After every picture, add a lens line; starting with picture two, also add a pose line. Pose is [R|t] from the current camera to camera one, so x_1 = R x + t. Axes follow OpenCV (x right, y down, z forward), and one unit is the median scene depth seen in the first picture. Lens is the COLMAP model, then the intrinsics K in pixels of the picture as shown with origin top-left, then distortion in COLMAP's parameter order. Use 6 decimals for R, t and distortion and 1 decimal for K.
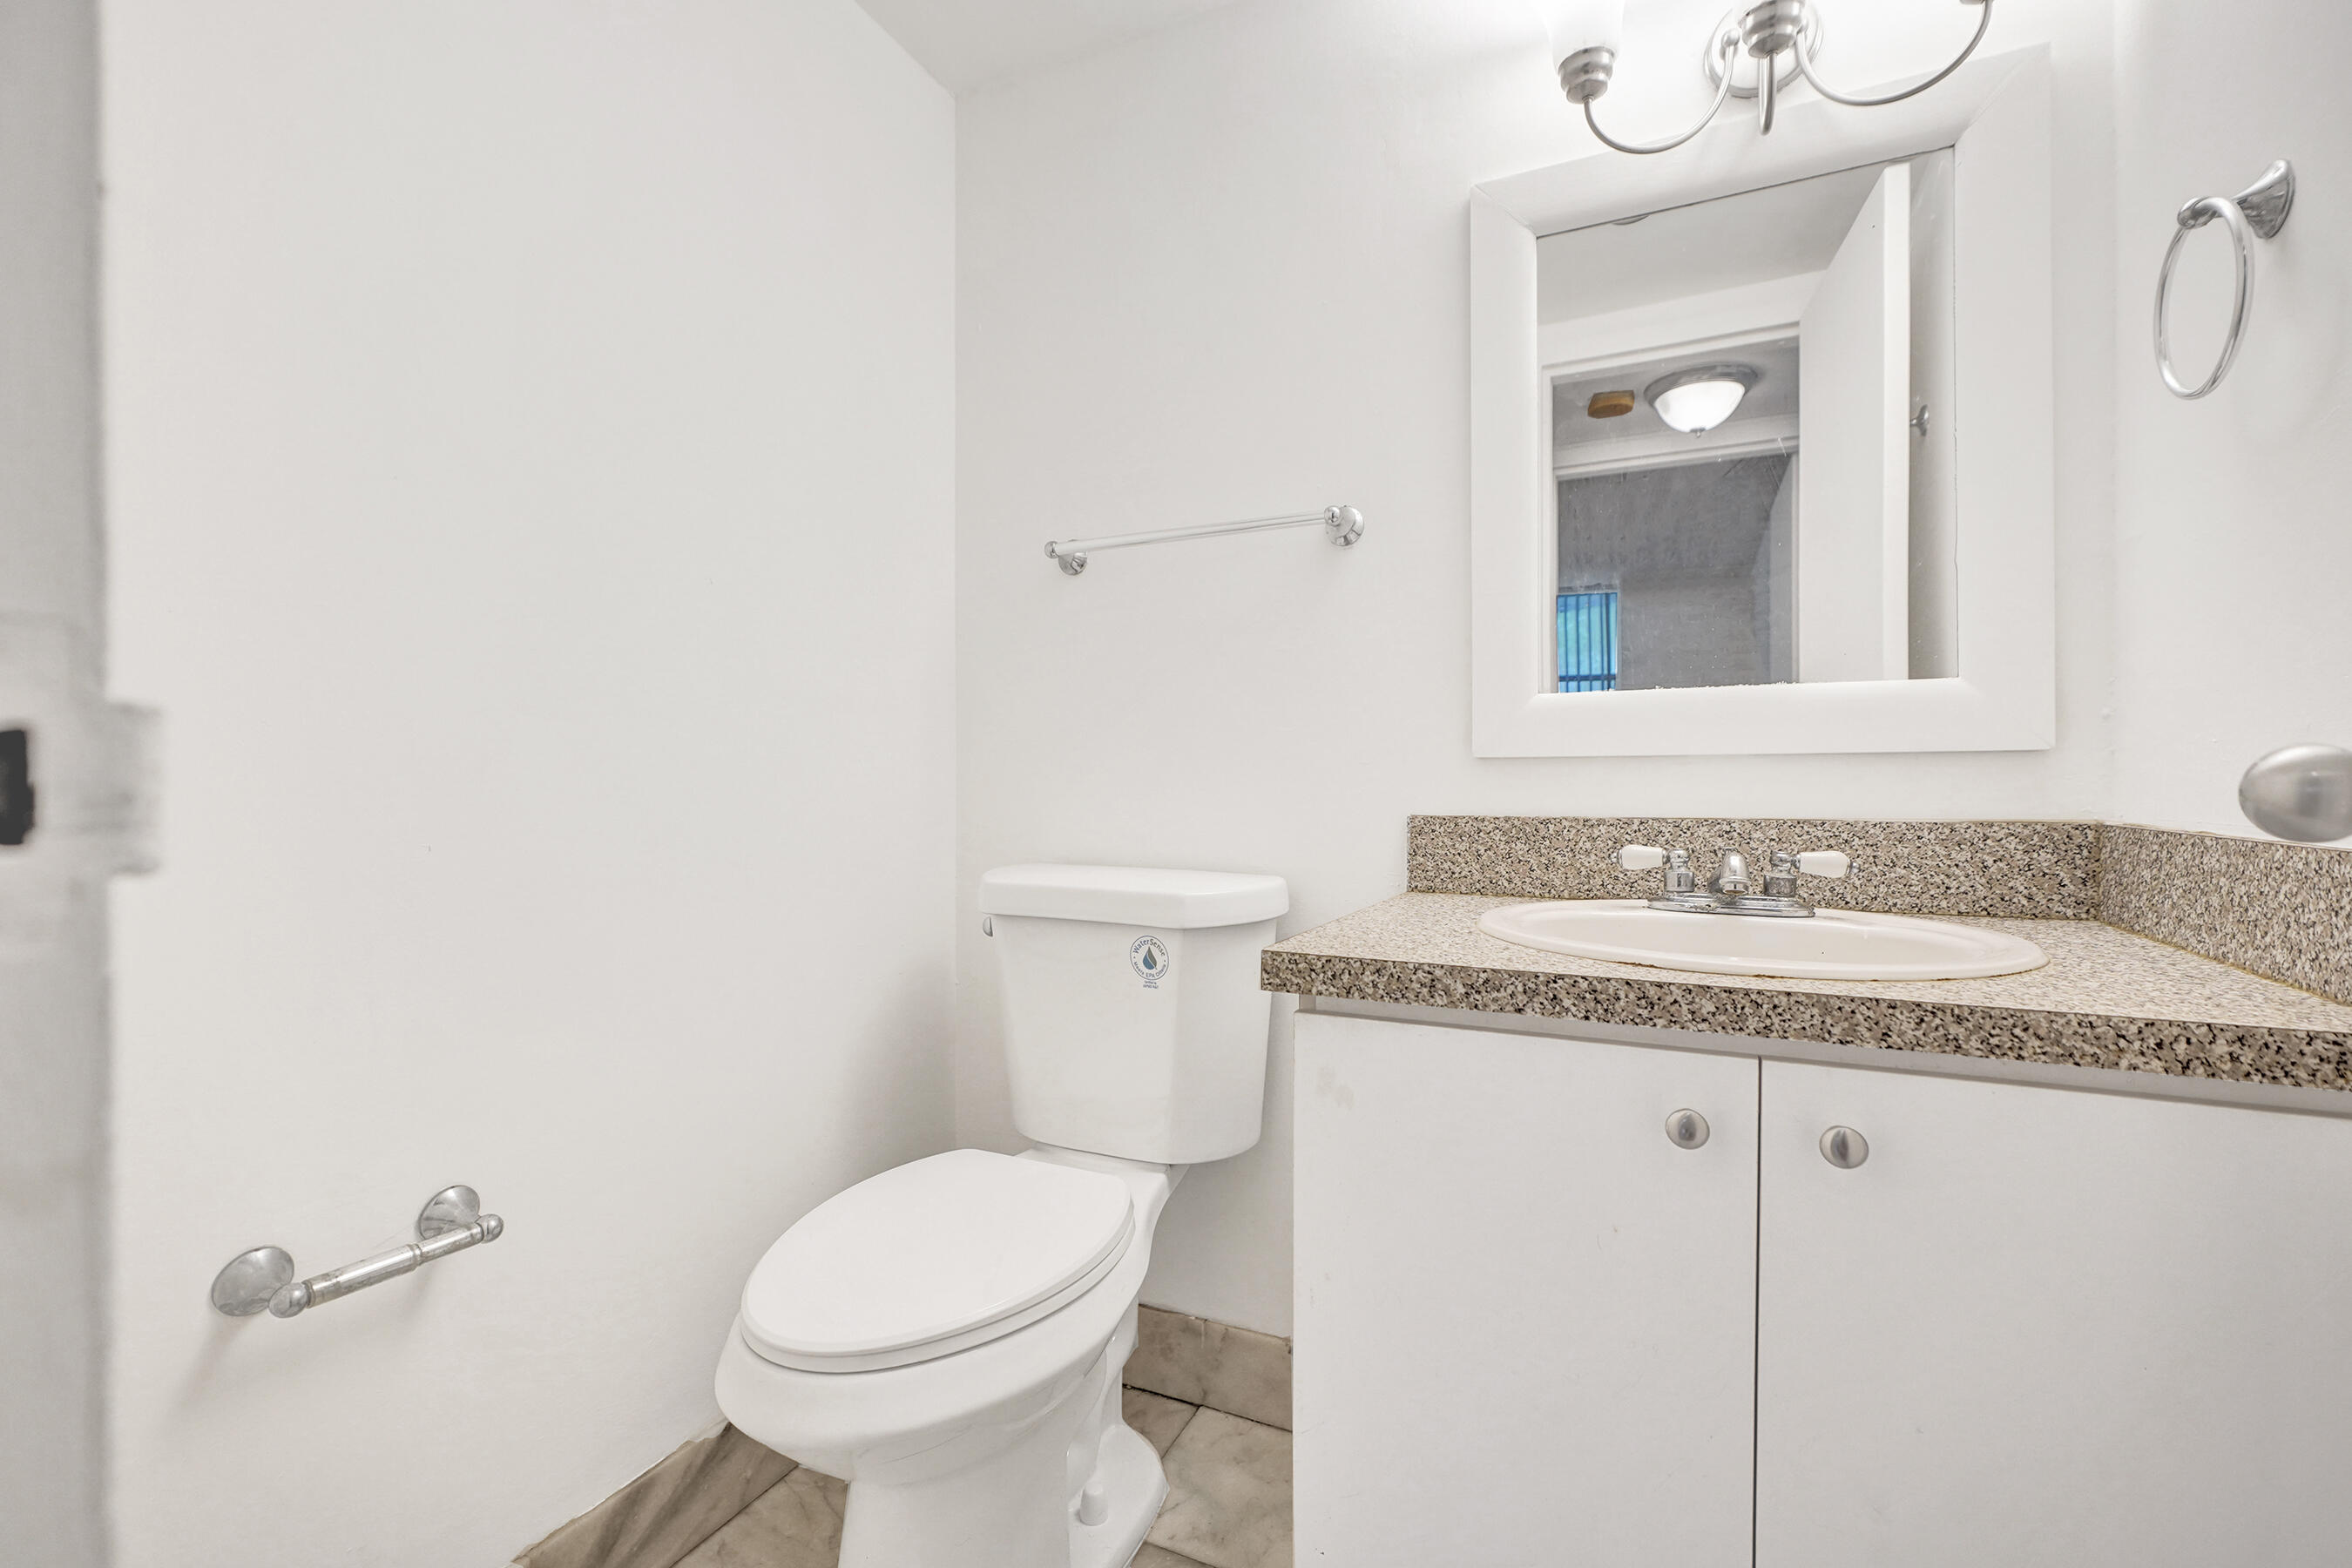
lens RADIAL K [[1002.5, 0, 1186.5], [0, 1002.5, 821.4], [0, 0, 1]] dist [-0.011383, 0.004010]
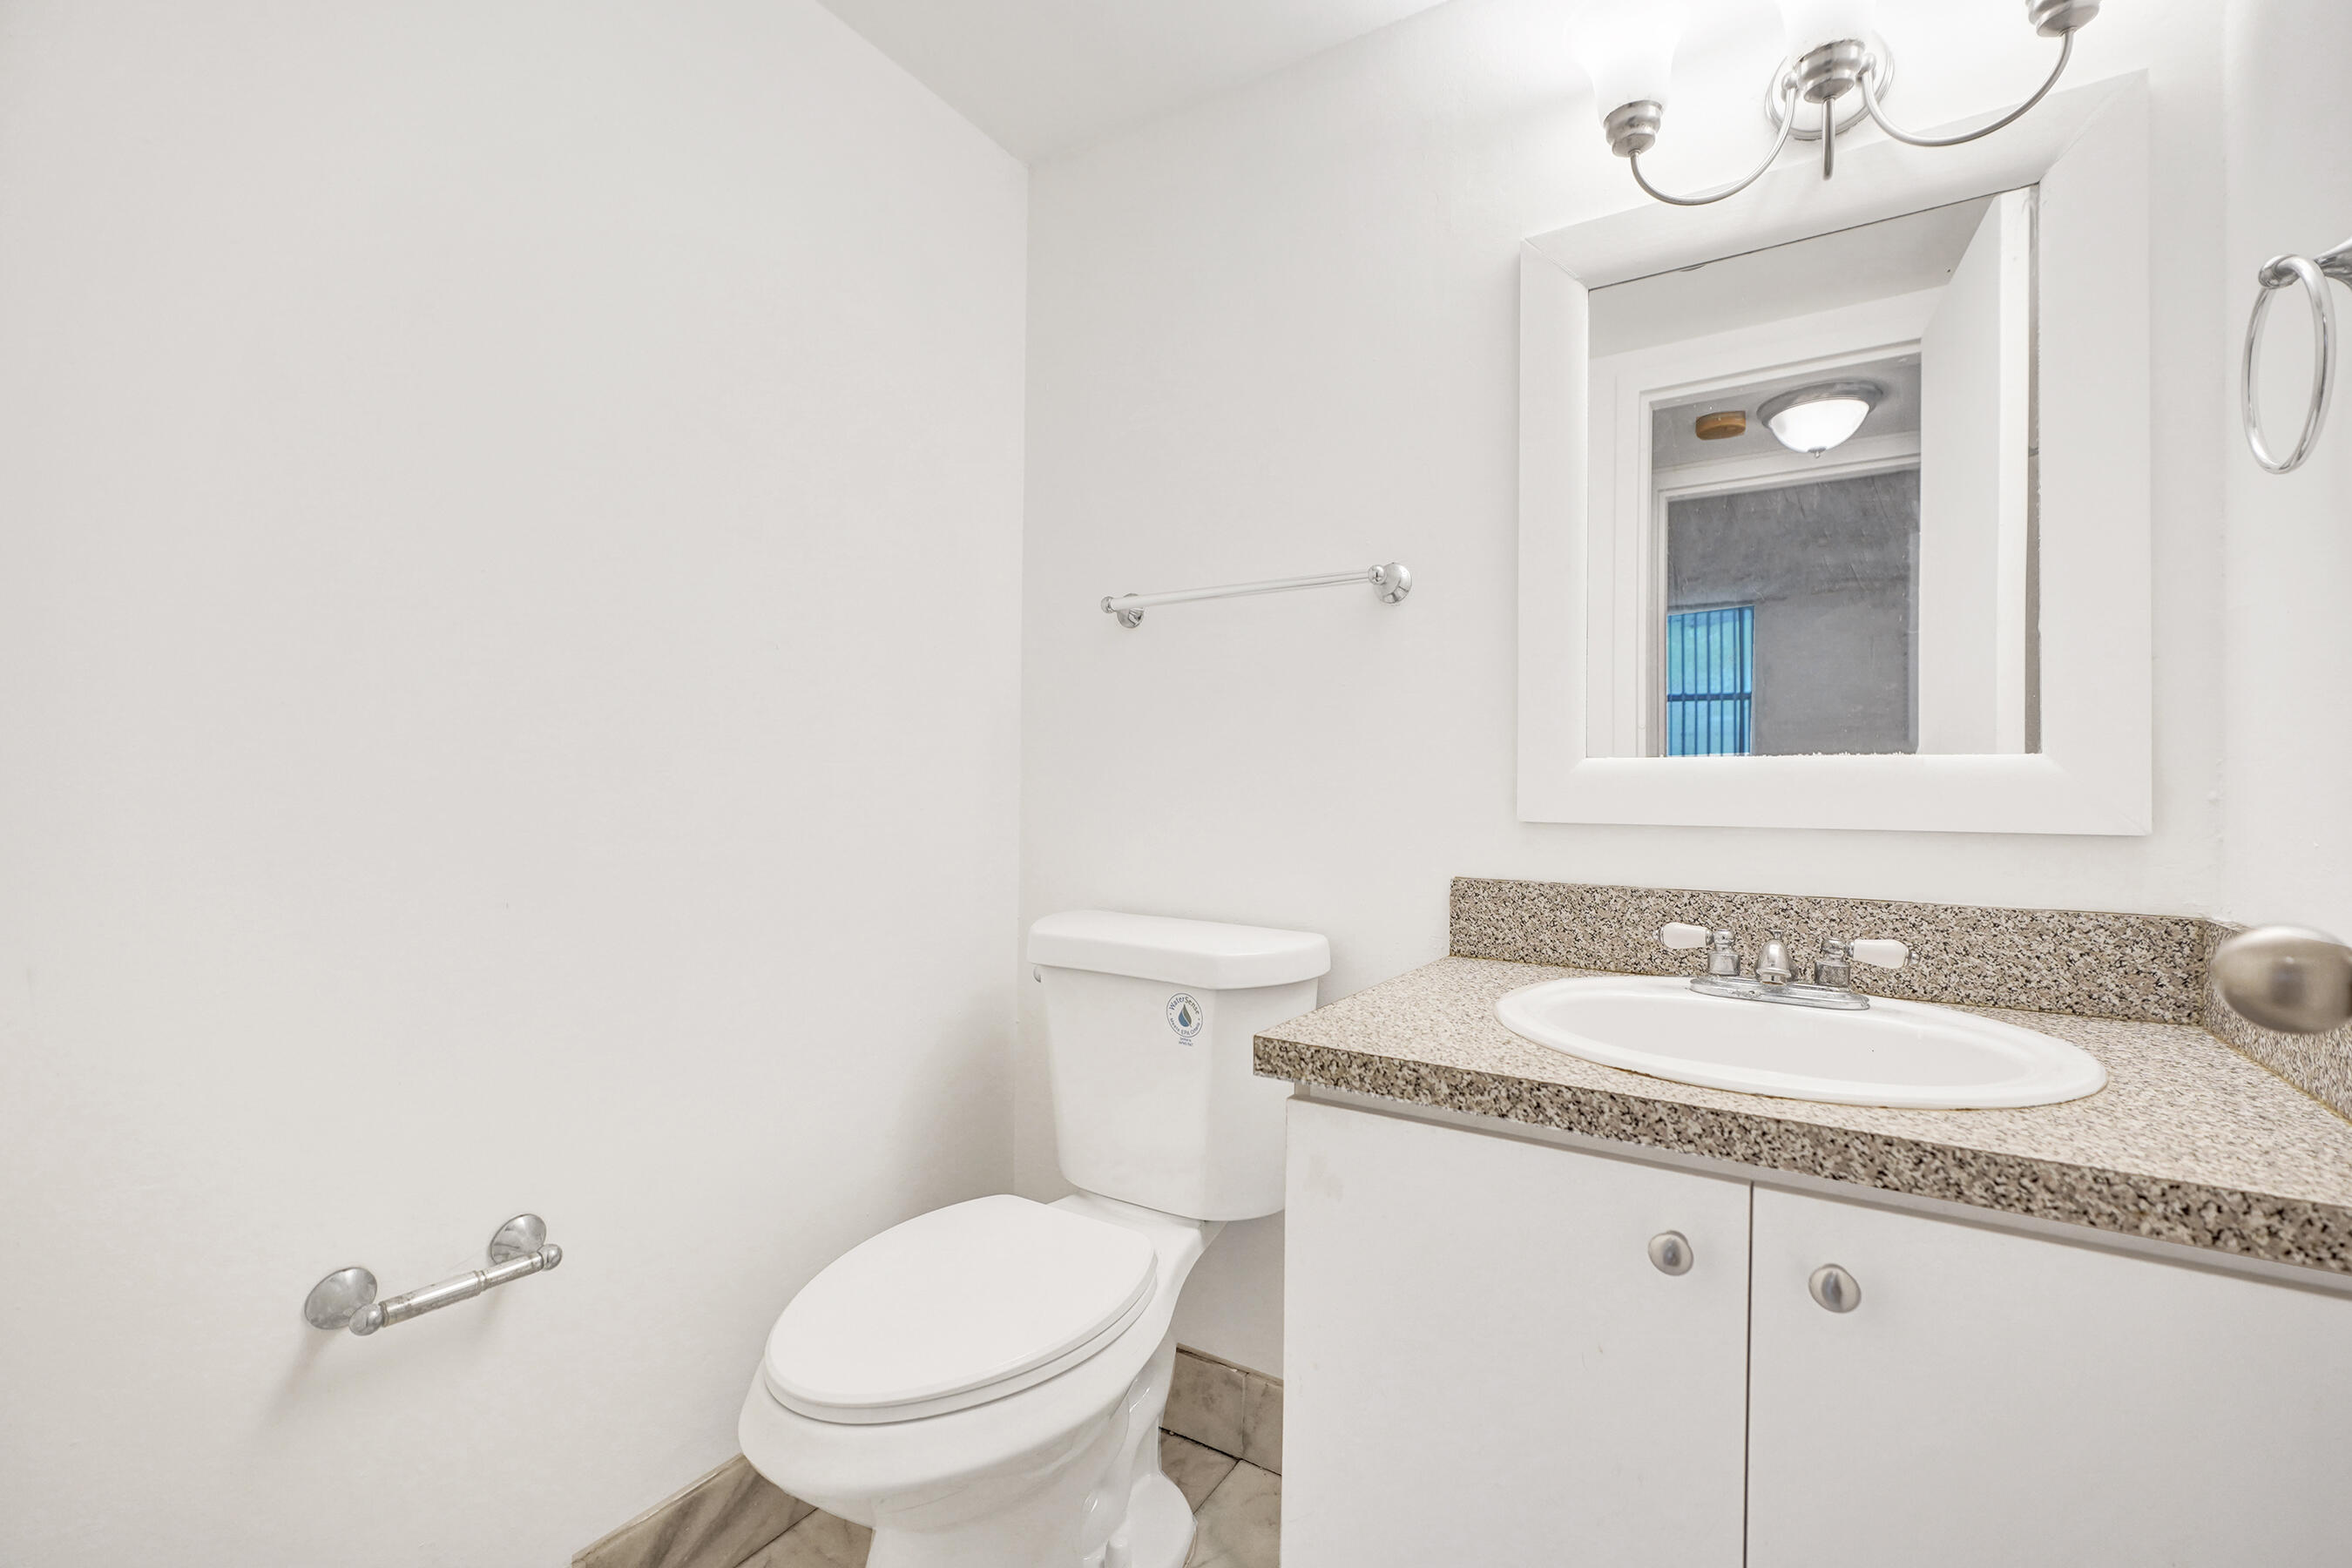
lens RADIAL K [[1002.5, 0, 1186.5], [0, 1002.5, 821.4], [0, 0, 1]] dist [-0.011383, 0.004010]
pose [[0.993377, 0.015215, -0.113885, 0.098494], [-0.016600, 0.999799, -0.011217, -0.060927], [0.113691, 0.013034, 0.993431, -0.005940]]
